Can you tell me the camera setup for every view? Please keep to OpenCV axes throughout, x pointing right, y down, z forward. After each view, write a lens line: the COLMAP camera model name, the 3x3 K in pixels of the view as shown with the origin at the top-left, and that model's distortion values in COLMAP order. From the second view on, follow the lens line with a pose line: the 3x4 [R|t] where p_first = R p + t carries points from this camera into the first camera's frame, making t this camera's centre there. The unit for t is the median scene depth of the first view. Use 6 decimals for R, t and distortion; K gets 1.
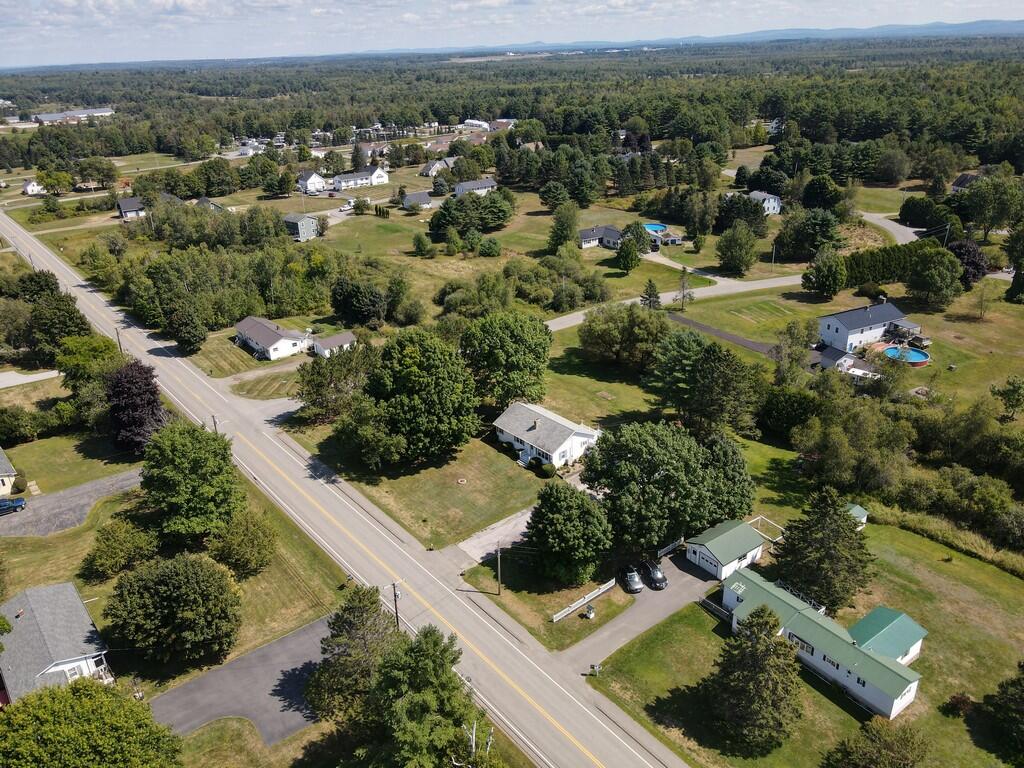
lens RADIAL K [[751.9, 0, 508.6], [0, 751.9, 377.2], [0, 0, 1]] dist [0.009974, 0.006291]
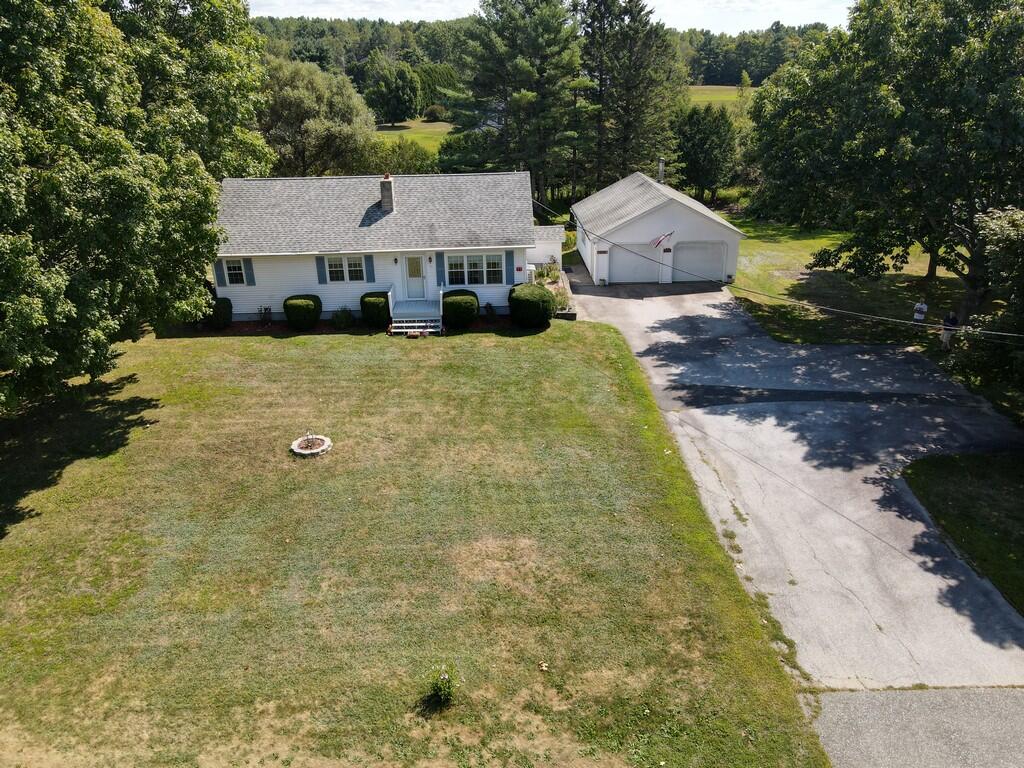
lens RADIAL K [[765.6, 0, 511.7], [0, 765.6, 354.6], [0, 0, 1]] dist [-0.002060, 0.173070]
pose [[0.612166, -0.271257, 0.742747, -0.133550], [0.318458, 0.944348, 0.082412, 0.088762], [-0.723766, 0.186084, 0.664482, 0.628430]]
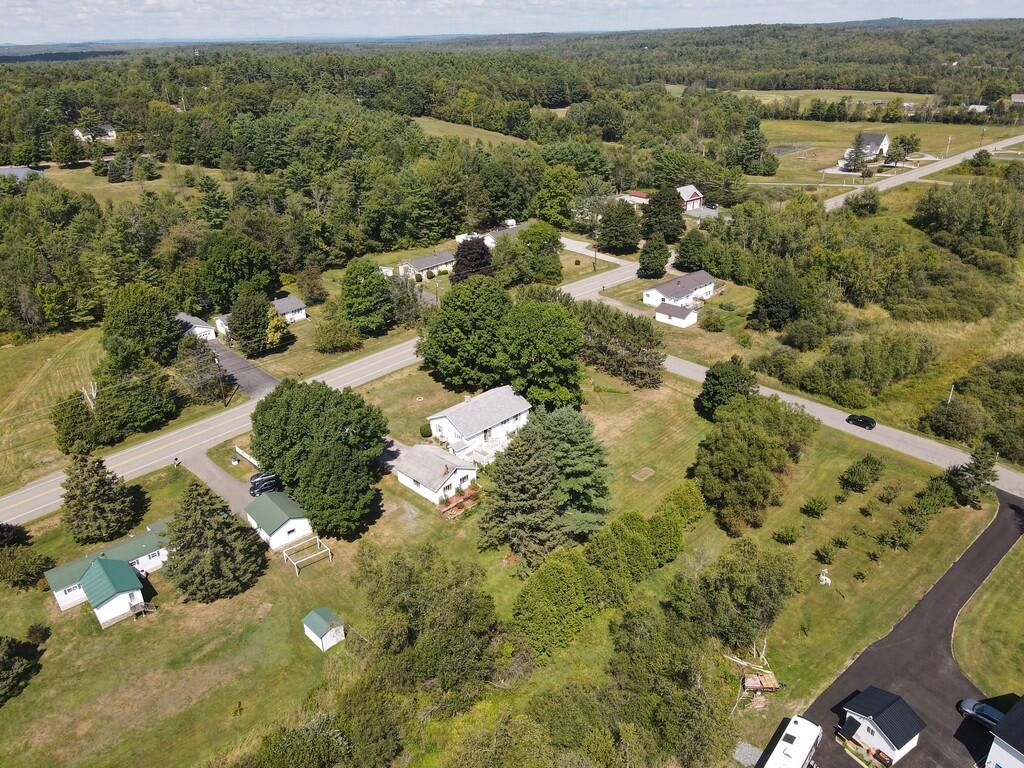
lens RADIAL K [[748.3, 0, 512.0], [0, 748.3, 384.0], [0, 0, 1]] dist [0.026448, 0.003792]
pose [[0.102711, 0.455642, -0.884218, 0.753820], [-0.383828, 0.838230, 0.387359, -0.300946], [0.917675, 0.299601, 0.260983, 0.627297]]
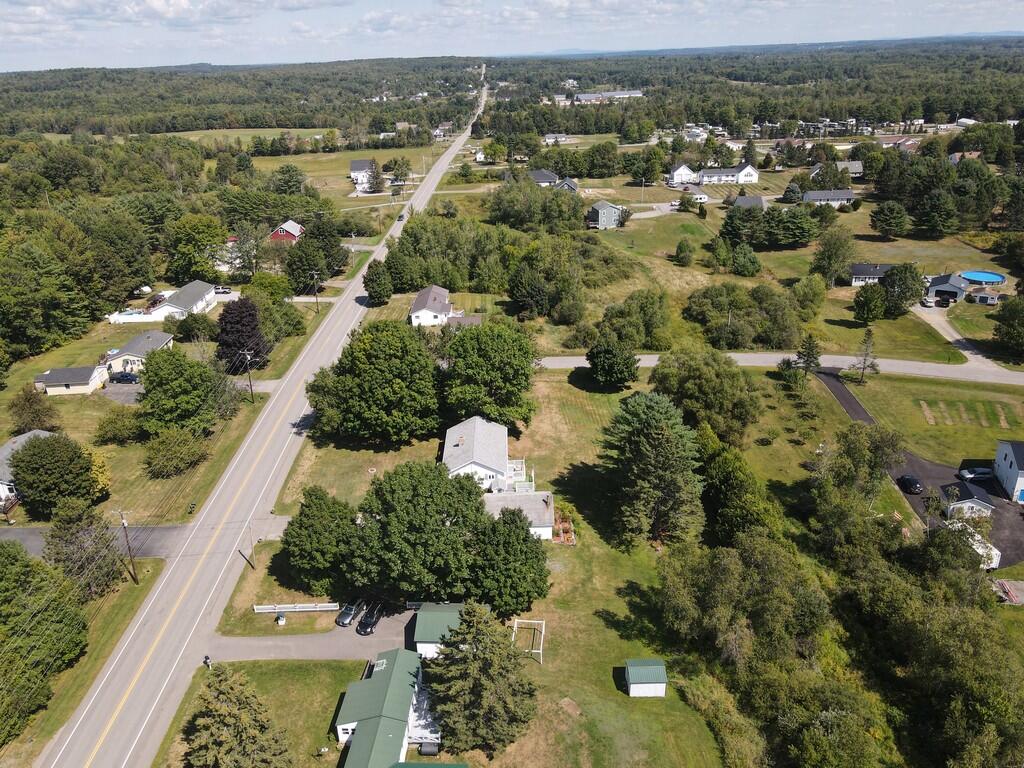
lens RADIAL K [[748.3, 0, 512.0], [0, 748.3, 384.0], [0, 0, 1]] dist [0.026448, 0.003792]
pose [[0.780284, 0.261932, -0.567933, 0.490899], [-0.247565, 0.963260, 0.104127, -0.099631], [0.574341, 0.059352, 0.816462, 0.202241]]
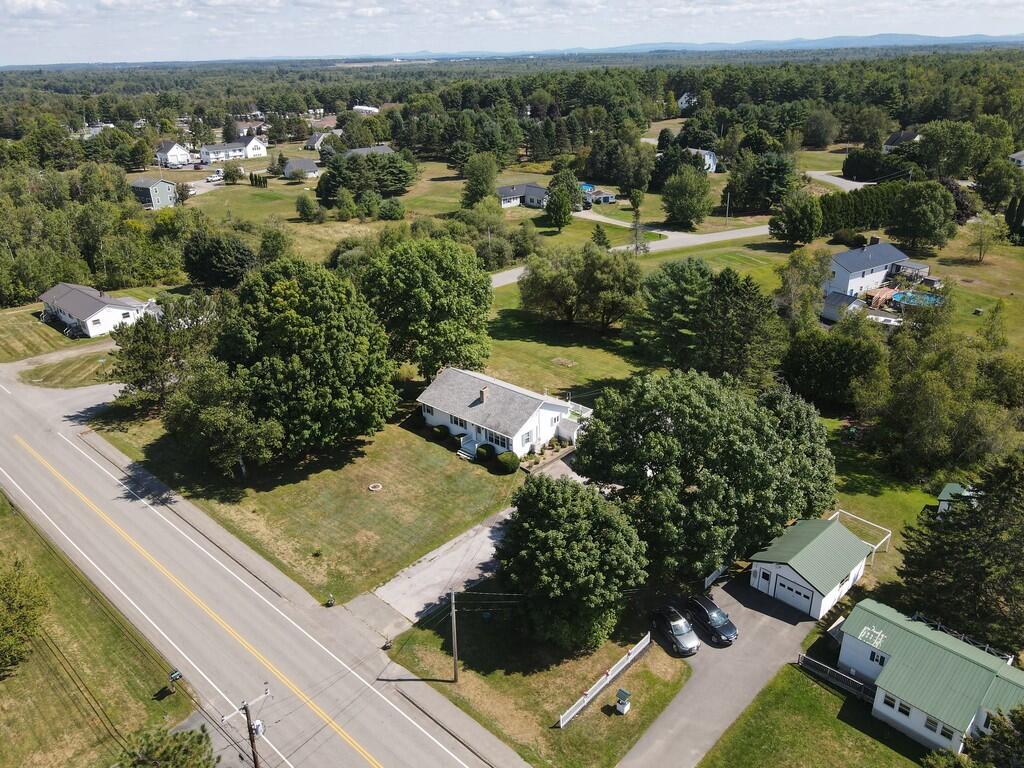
lens RADIAL K [[751.9, 0, 508.6], [0, 751.9, 377.2], [0, 0, 1]] dist [0.009974, 0.006291]
pose [[0.990379, -0.044181, 0.131138, -0.022482], [0.045755, 0.998912, -0.009018, 0.042770], [-0.130597, 0.014932, 0.991323, 0.266912]]
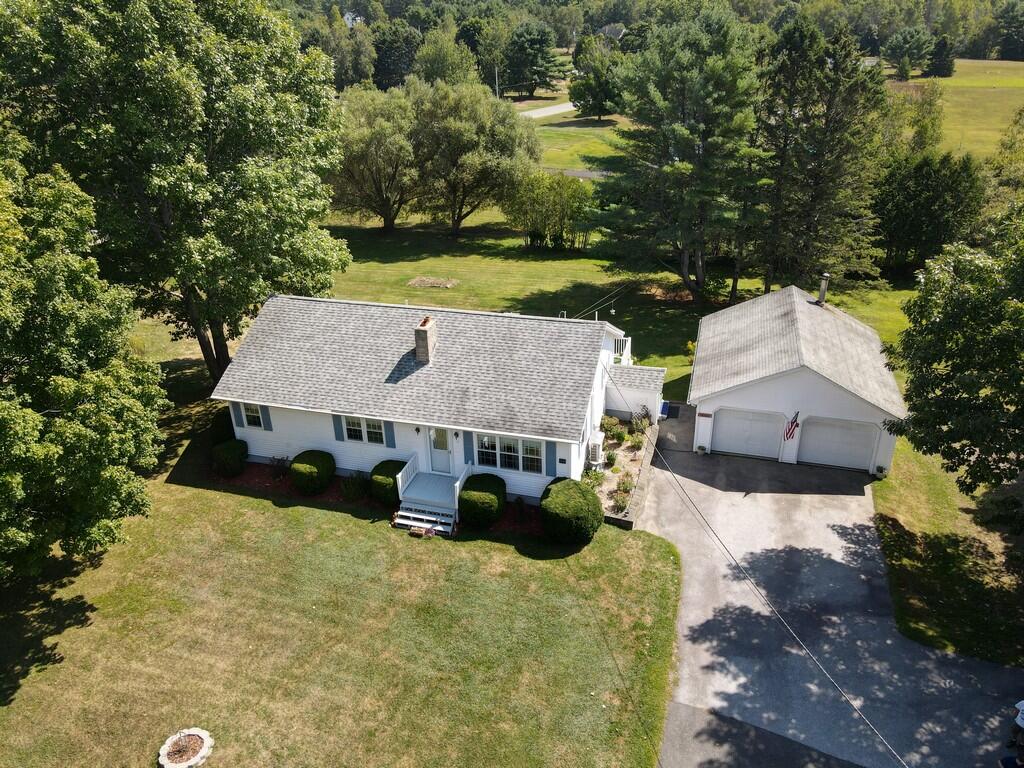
lens RADIAL K [[751.9, 0, 508.6], [0, 751.9, 377.2], [0, 0, 1]] dist [0.009974, 0.006291]
pose [[0.827947, -0.235666, 0.508887, -0.052087], [0.222760, 0.970963, 0.087228, 0.046614], [-0.514667, 0.041139, 0.856402, 0.627342]]
